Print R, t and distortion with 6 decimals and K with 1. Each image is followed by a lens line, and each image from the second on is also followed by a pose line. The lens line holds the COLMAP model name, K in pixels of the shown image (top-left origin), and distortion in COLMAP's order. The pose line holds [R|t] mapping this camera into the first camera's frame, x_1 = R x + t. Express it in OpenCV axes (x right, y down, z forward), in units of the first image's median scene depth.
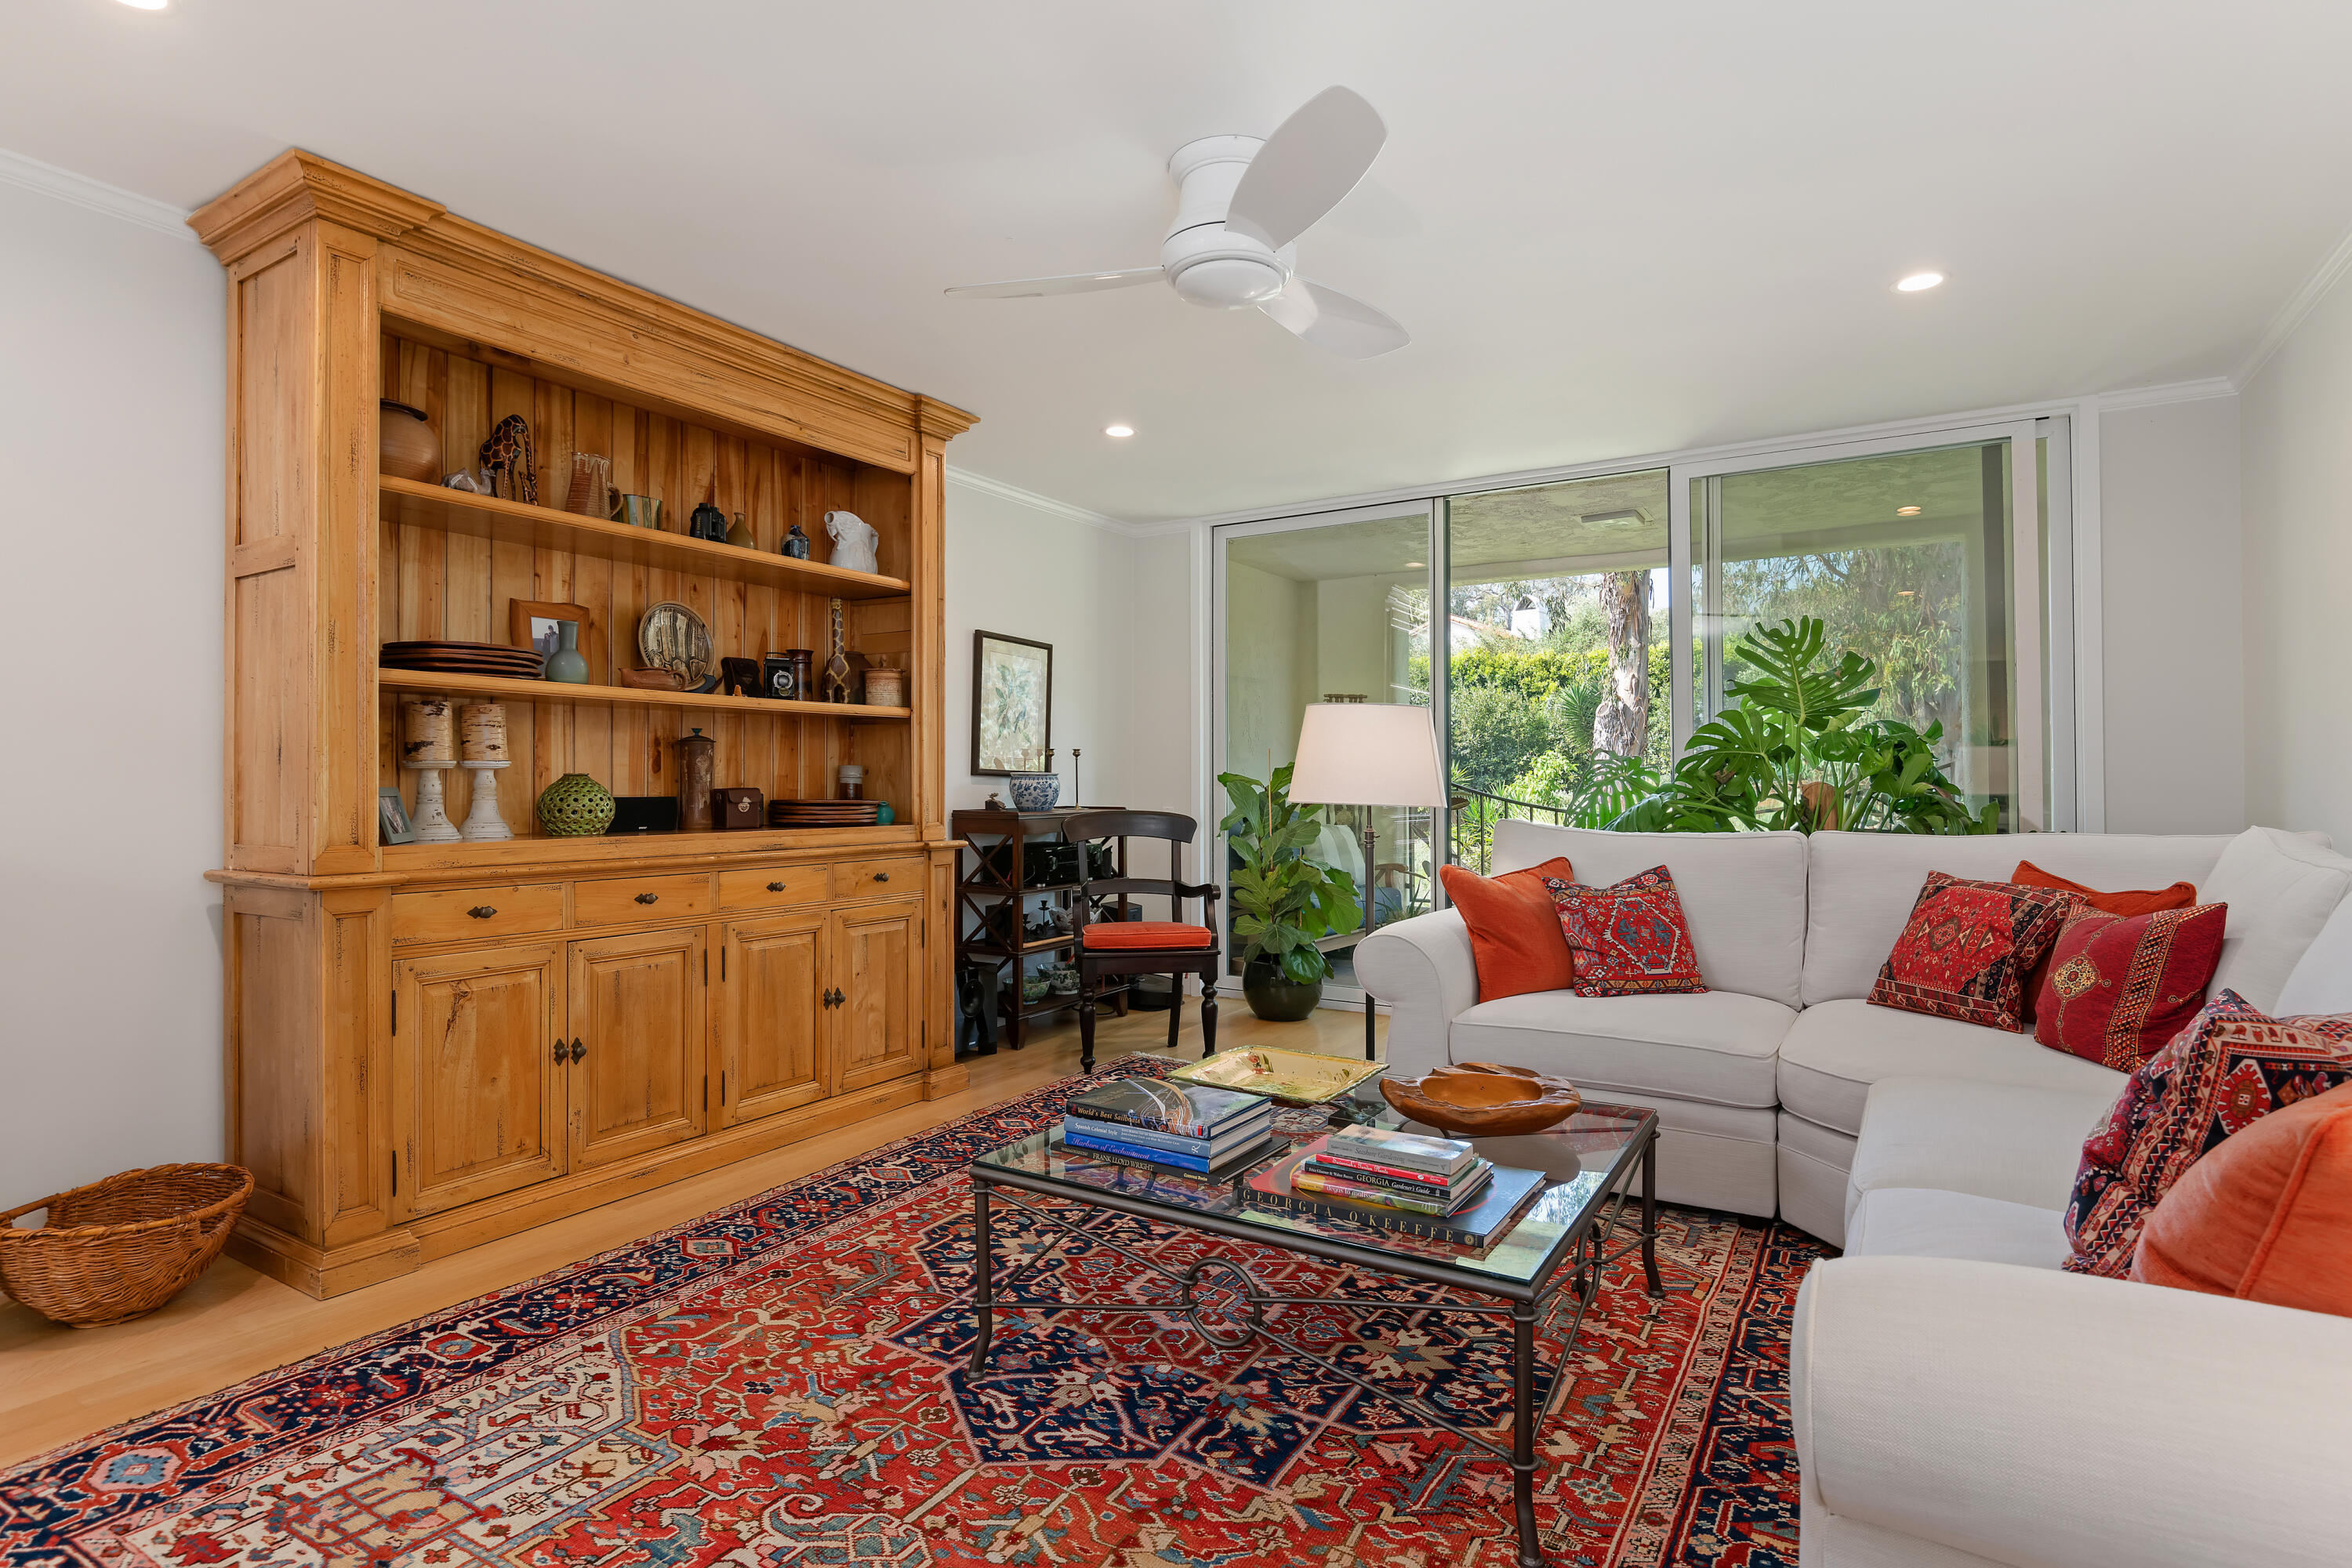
lens RADIAL K [[1194.6, 0, 1118.5], [0, 1194.6, 769.5], [0, 0, 1]] dist [-0.004108, -0.003356]
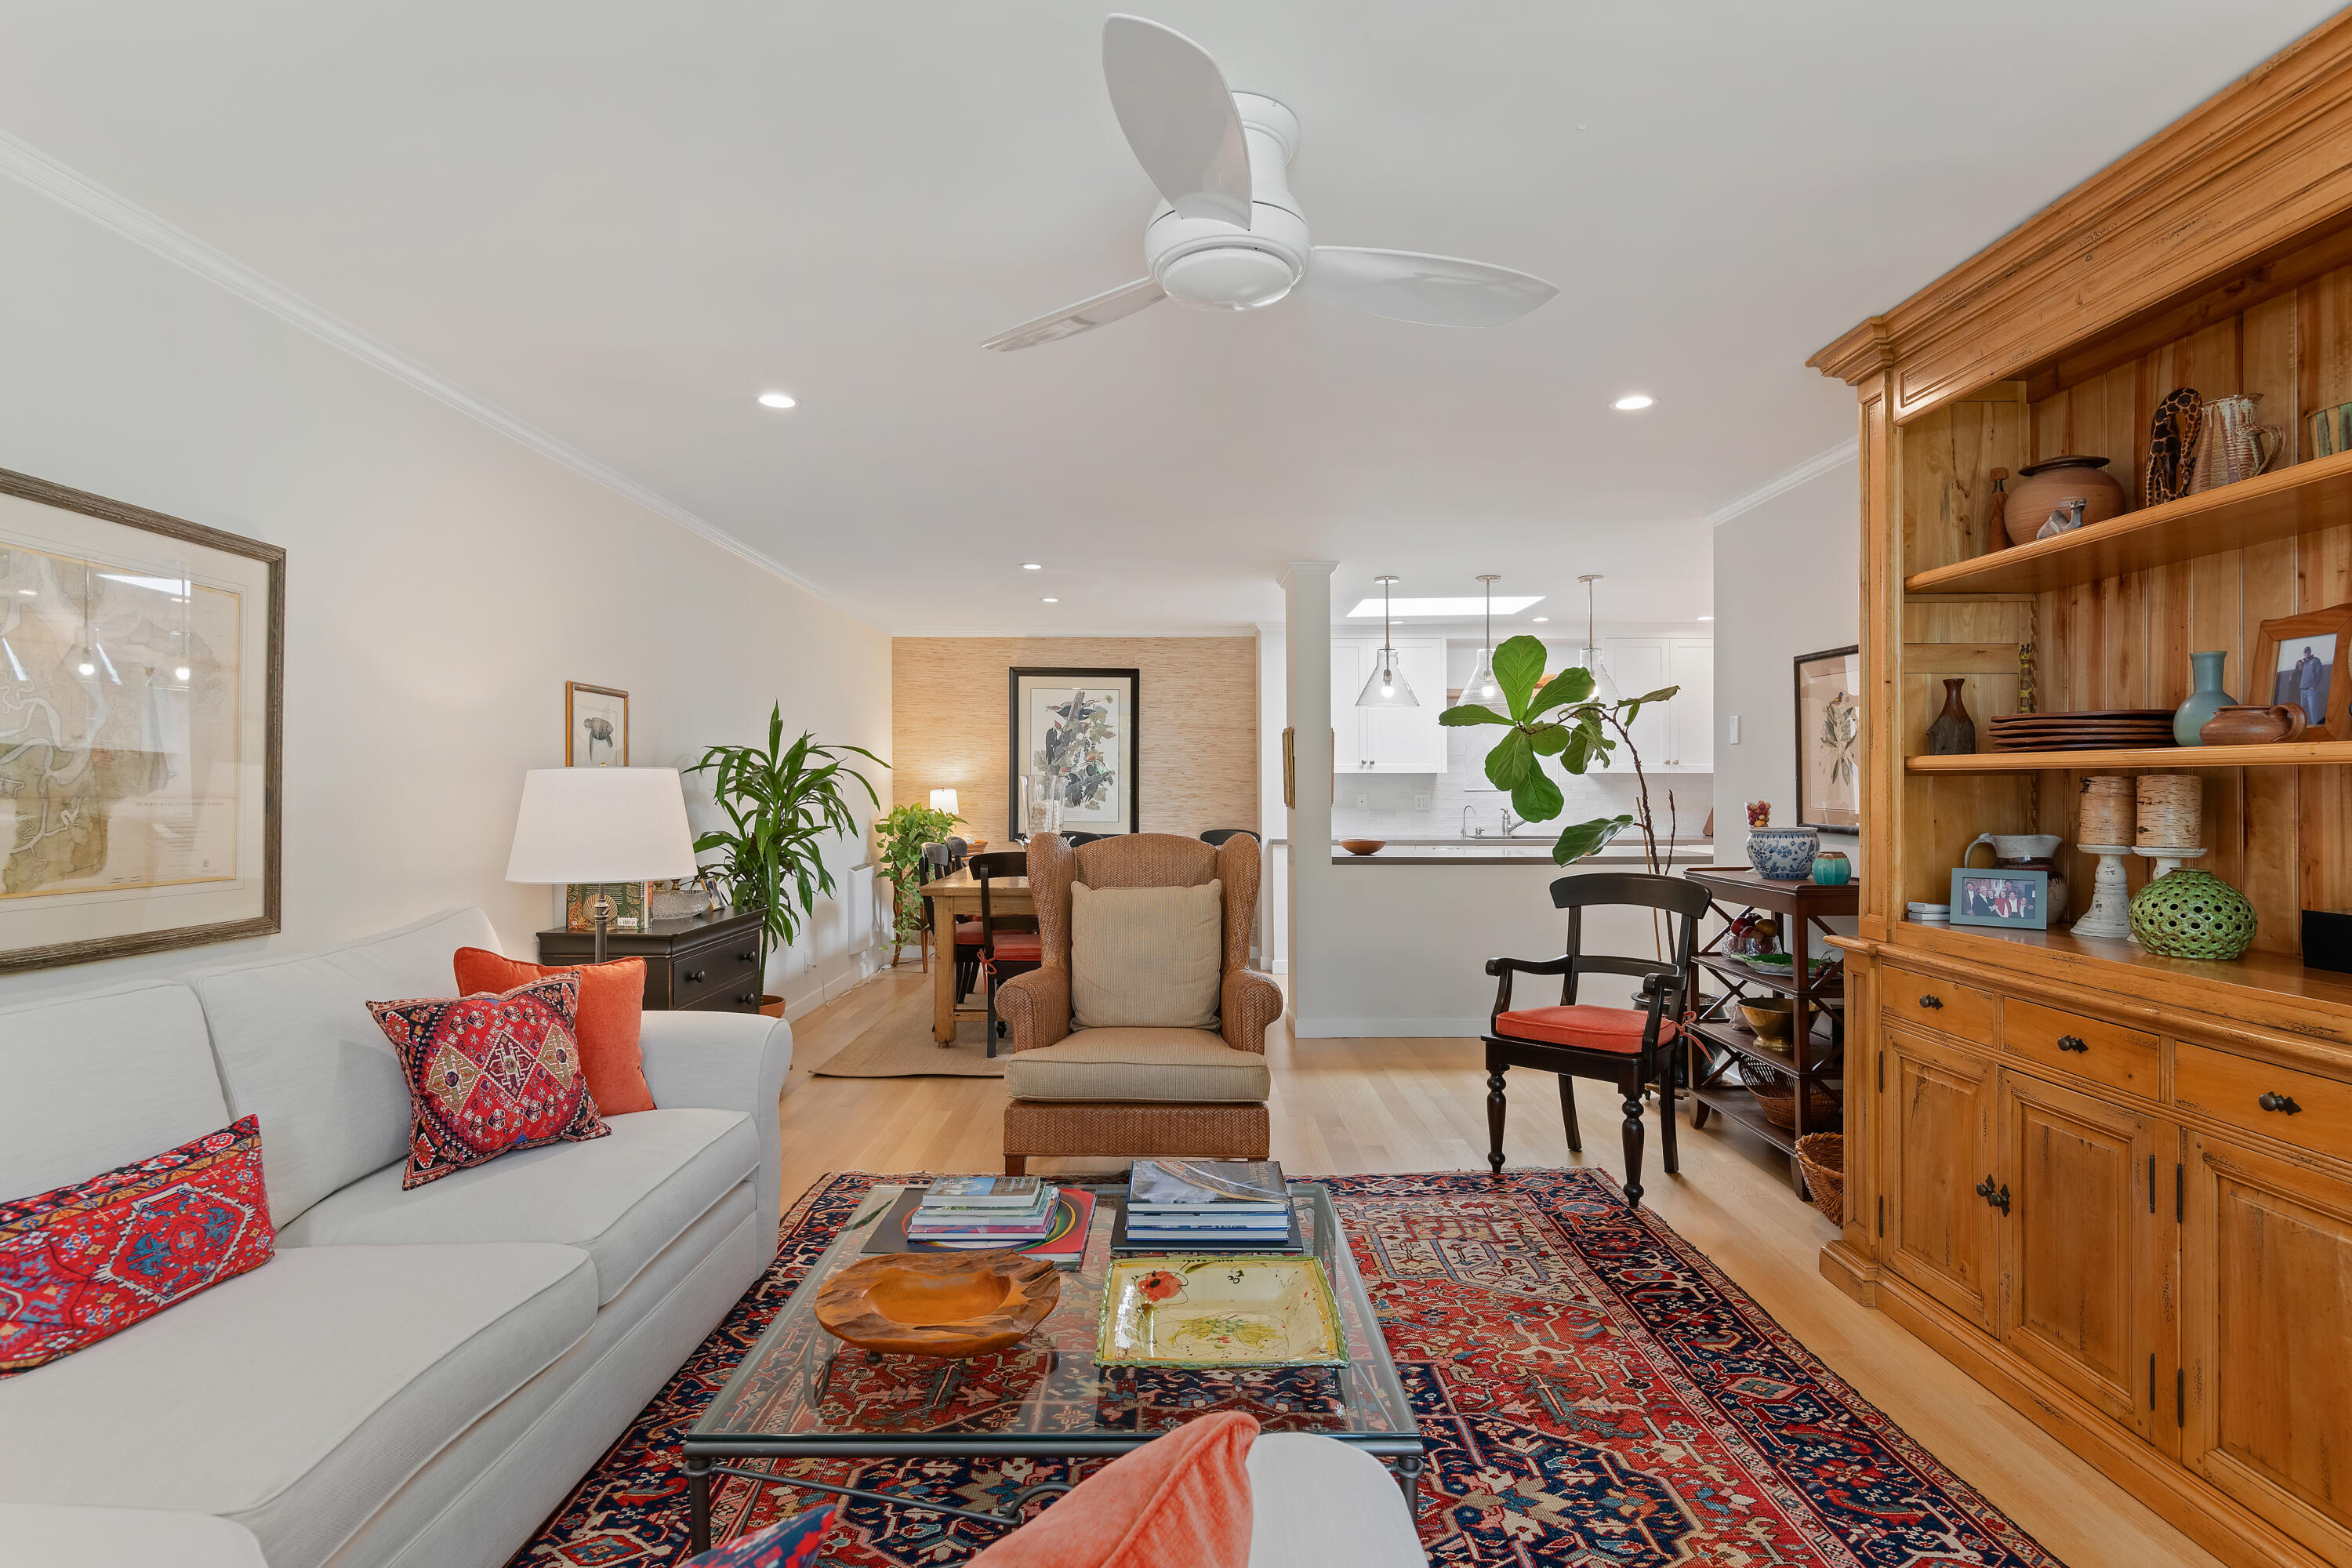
lens RADIAL K [[1197.7, 0, 1200.2], [0, 1197.7, 817.7], [0, 0, 1]] dist [0.003086, 0.000505]
pose [[-0.824235, 0.013479, -0.566088, 0.619597], [0.007111, 0.999884, 0.013455, -0.058668], [0.566203, 0.007065, -0.824235, 1.790843]]
